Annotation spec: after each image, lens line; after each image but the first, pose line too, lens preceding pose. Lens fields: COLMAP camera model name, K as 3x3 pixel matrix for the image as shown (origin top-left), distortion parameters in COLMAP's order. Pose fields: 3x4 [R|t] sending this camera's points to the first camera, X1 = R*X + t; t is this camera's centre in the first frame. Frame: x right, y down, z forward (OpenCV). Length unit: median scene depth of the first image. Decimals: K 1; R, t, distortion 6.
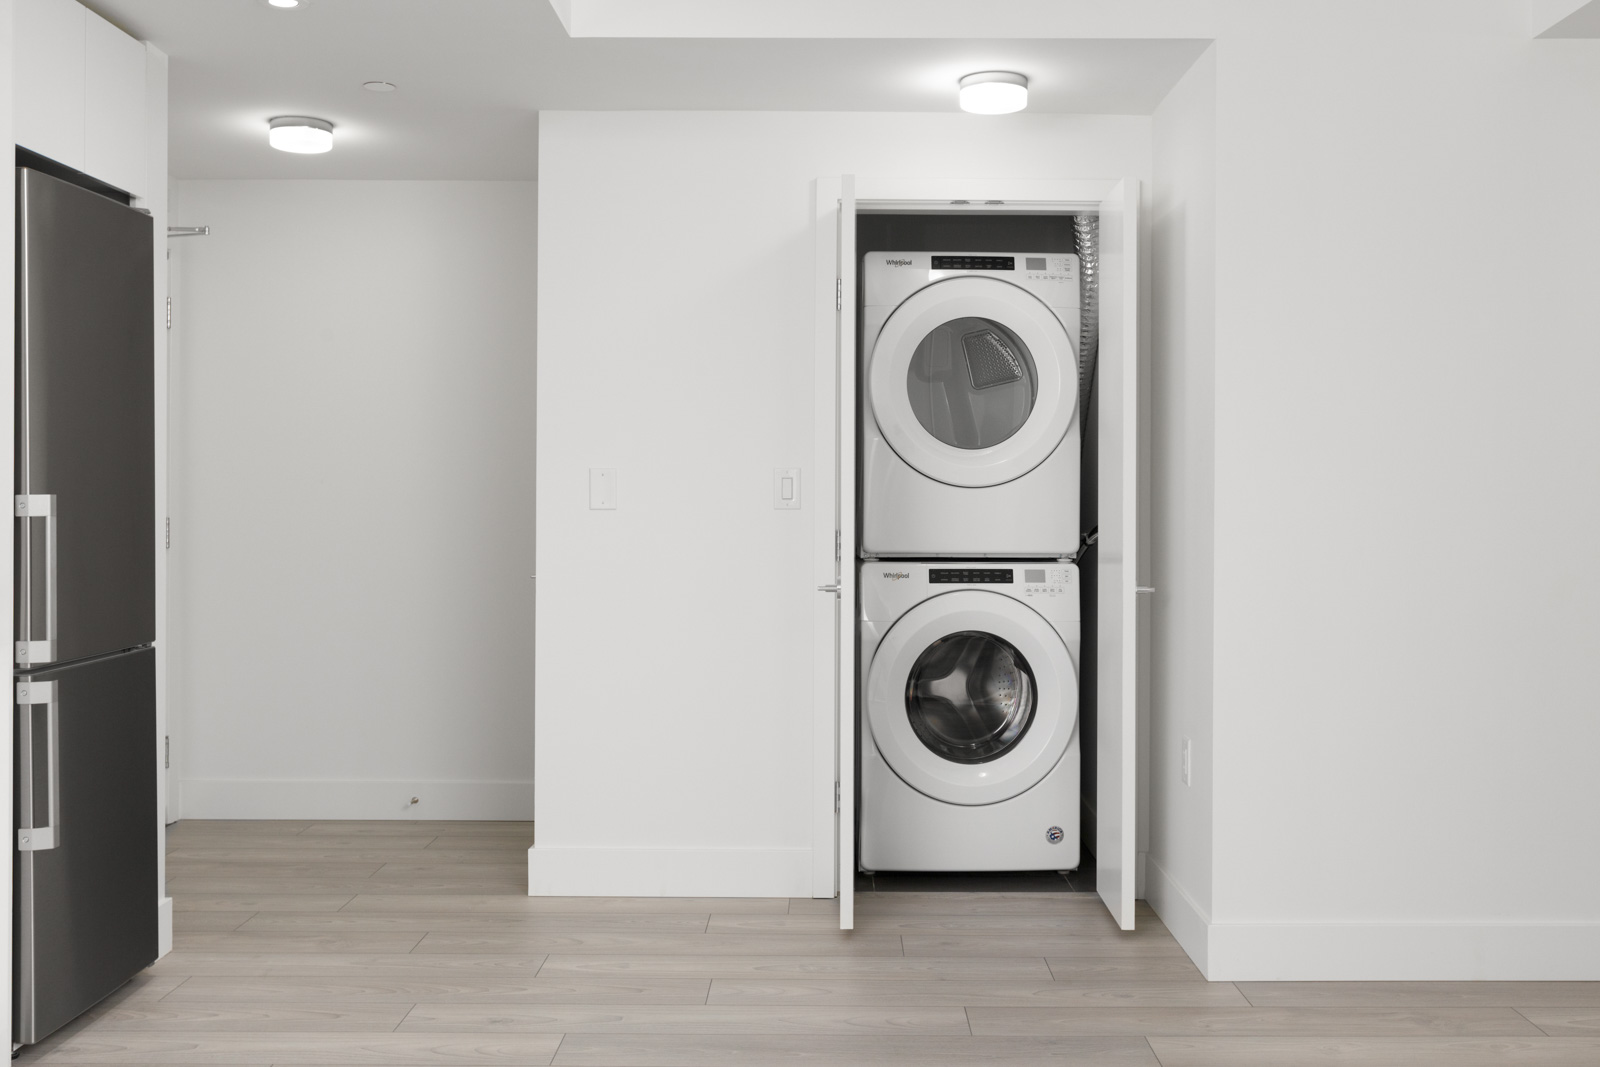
lens RADIAL K [[1535.8, 0, 801.5], [0, 1535.8, 501.5], [0, 0, 1]] dist [-0.005254, -0.009918]
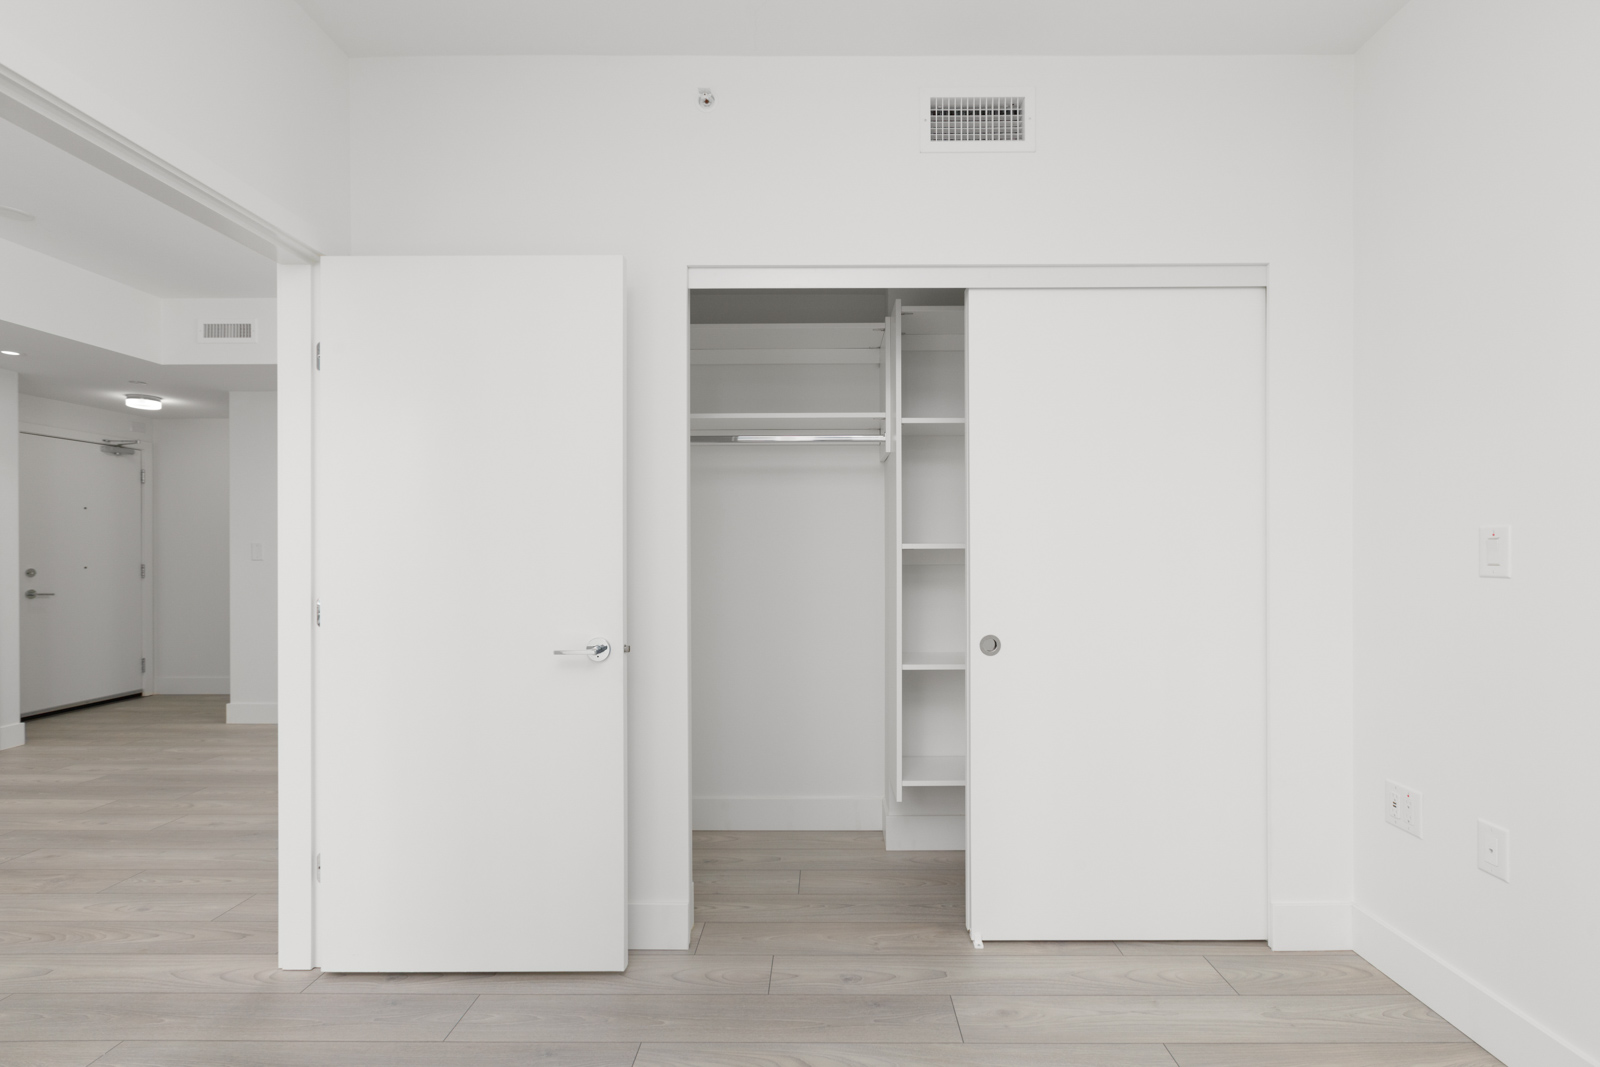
lens RADIAL K [[721.1, 0, 804.3], [0, 721.1, 558.4], [0, 0, 1]] dist [-0.000737, -0.000007]
pose [[0.999998, -0.001614, 0.000760, 0.714949], [0.001612, 0.999993, 0.003383, -0.000797], [-0.000765, -0.003382, 0.999994, -0.112599]]
